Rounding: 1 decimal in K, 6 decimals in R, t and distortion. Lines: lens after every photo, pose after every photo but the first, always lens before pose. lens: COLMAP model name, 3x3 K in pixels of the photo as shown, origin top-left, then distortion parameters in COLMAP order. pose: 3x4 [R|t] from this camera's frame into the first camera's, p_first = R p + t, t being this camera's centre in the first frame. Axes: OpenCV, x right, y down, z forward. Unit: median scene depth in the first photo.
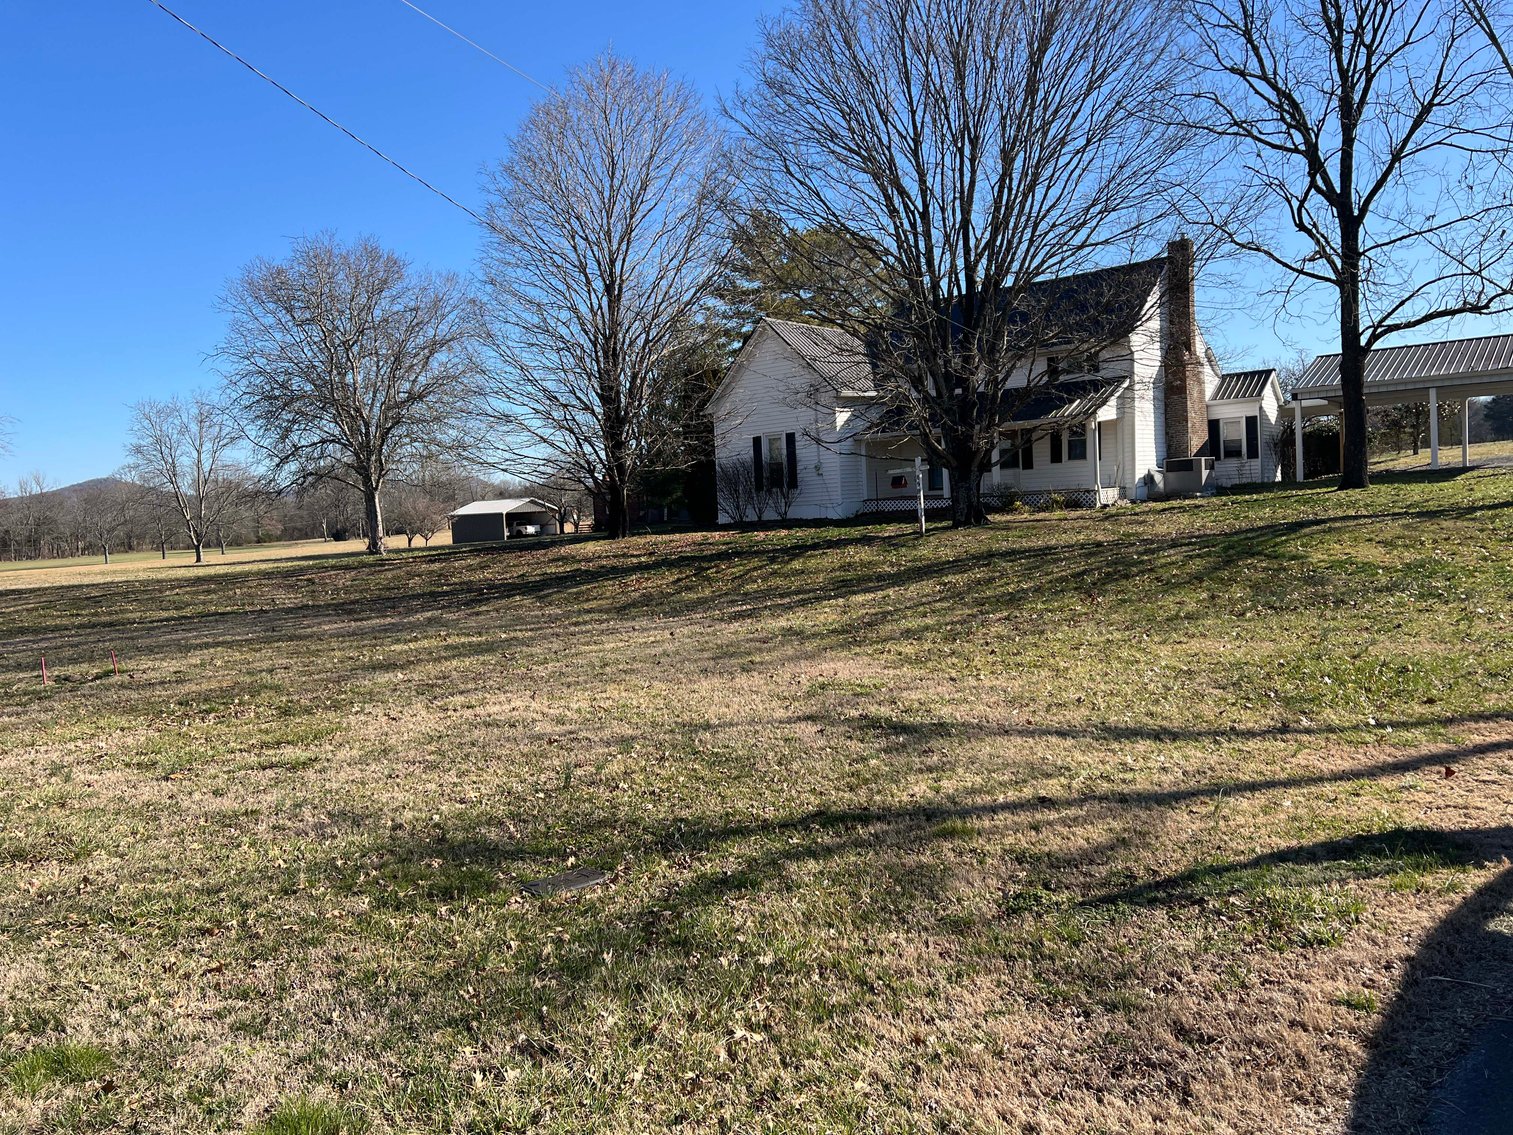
lens RADIAL K [[1143.2, 0, 755.6], [0, 1143.2, 572.1], [0, 0, 1]] dist [0.075845, -0.068890]
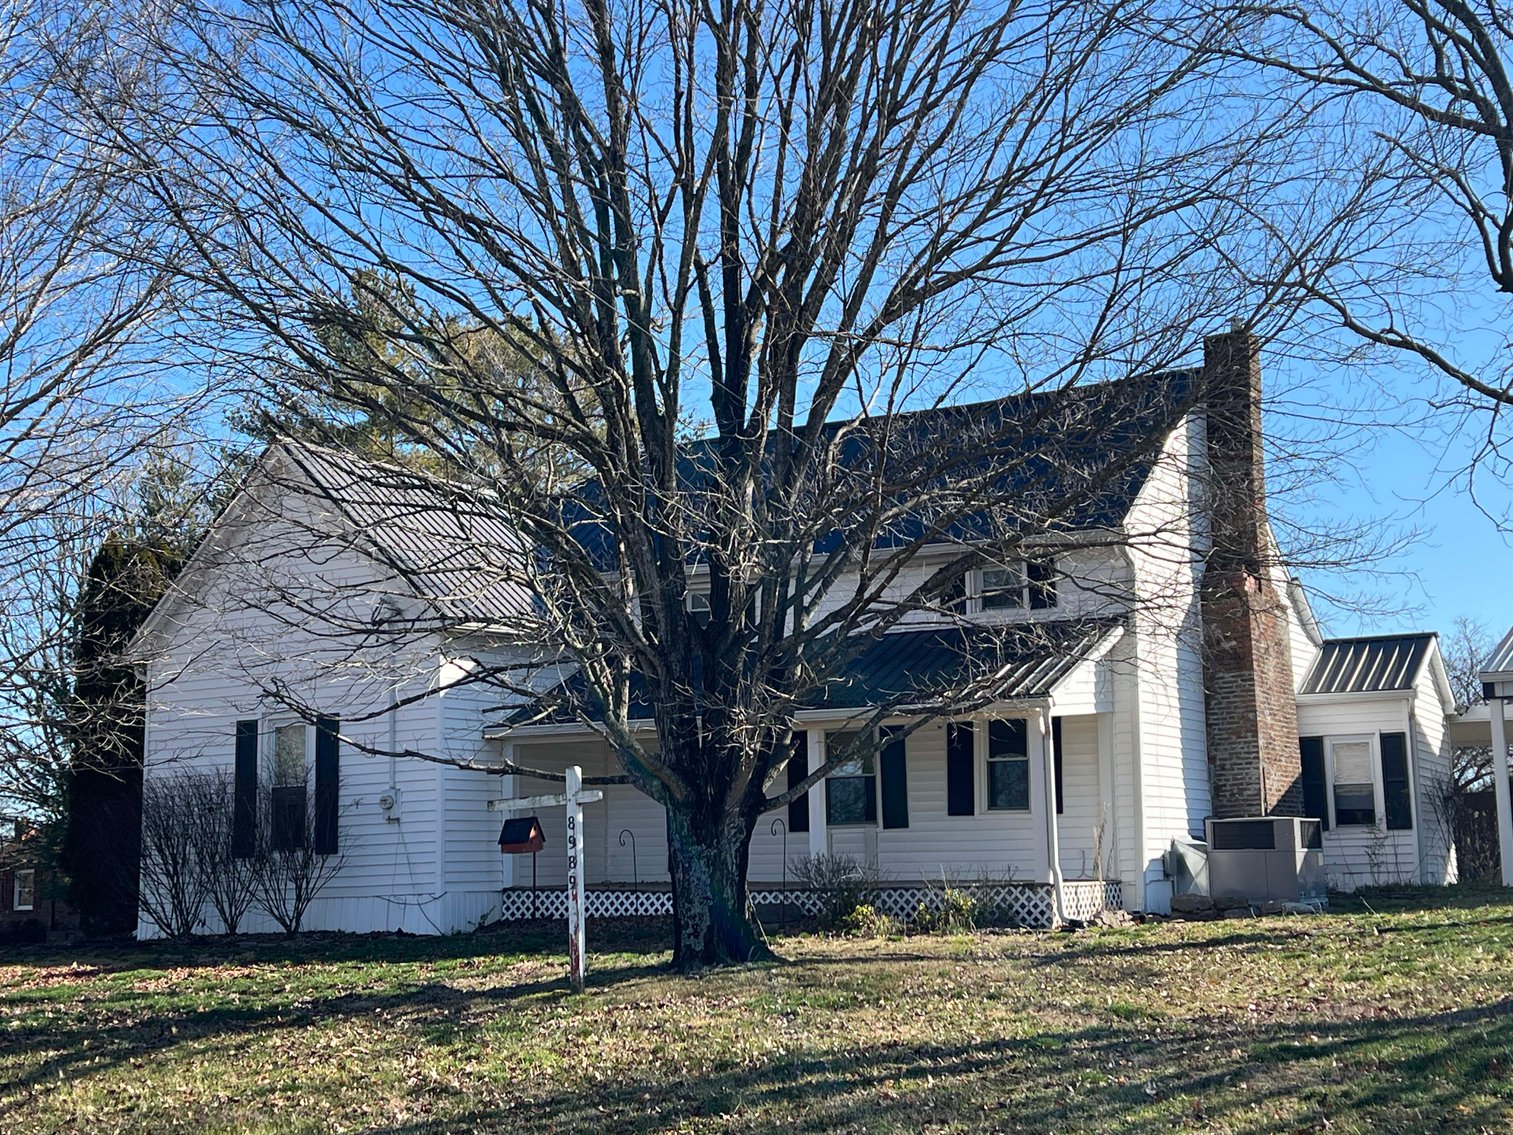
lens RADIAL K [[2283.7, 0, 758.3], [0, 2283.7, 553.5], [0, 0, 1]] dist [0.195563, -0.716195]
pose [[0.987427, 0.058150, 0.146993, 0.065712], [-0.026166, 0.977179, -0.210801, -0.011373], [-0.155897, 0.204305, 0.966414, 0.201477]]
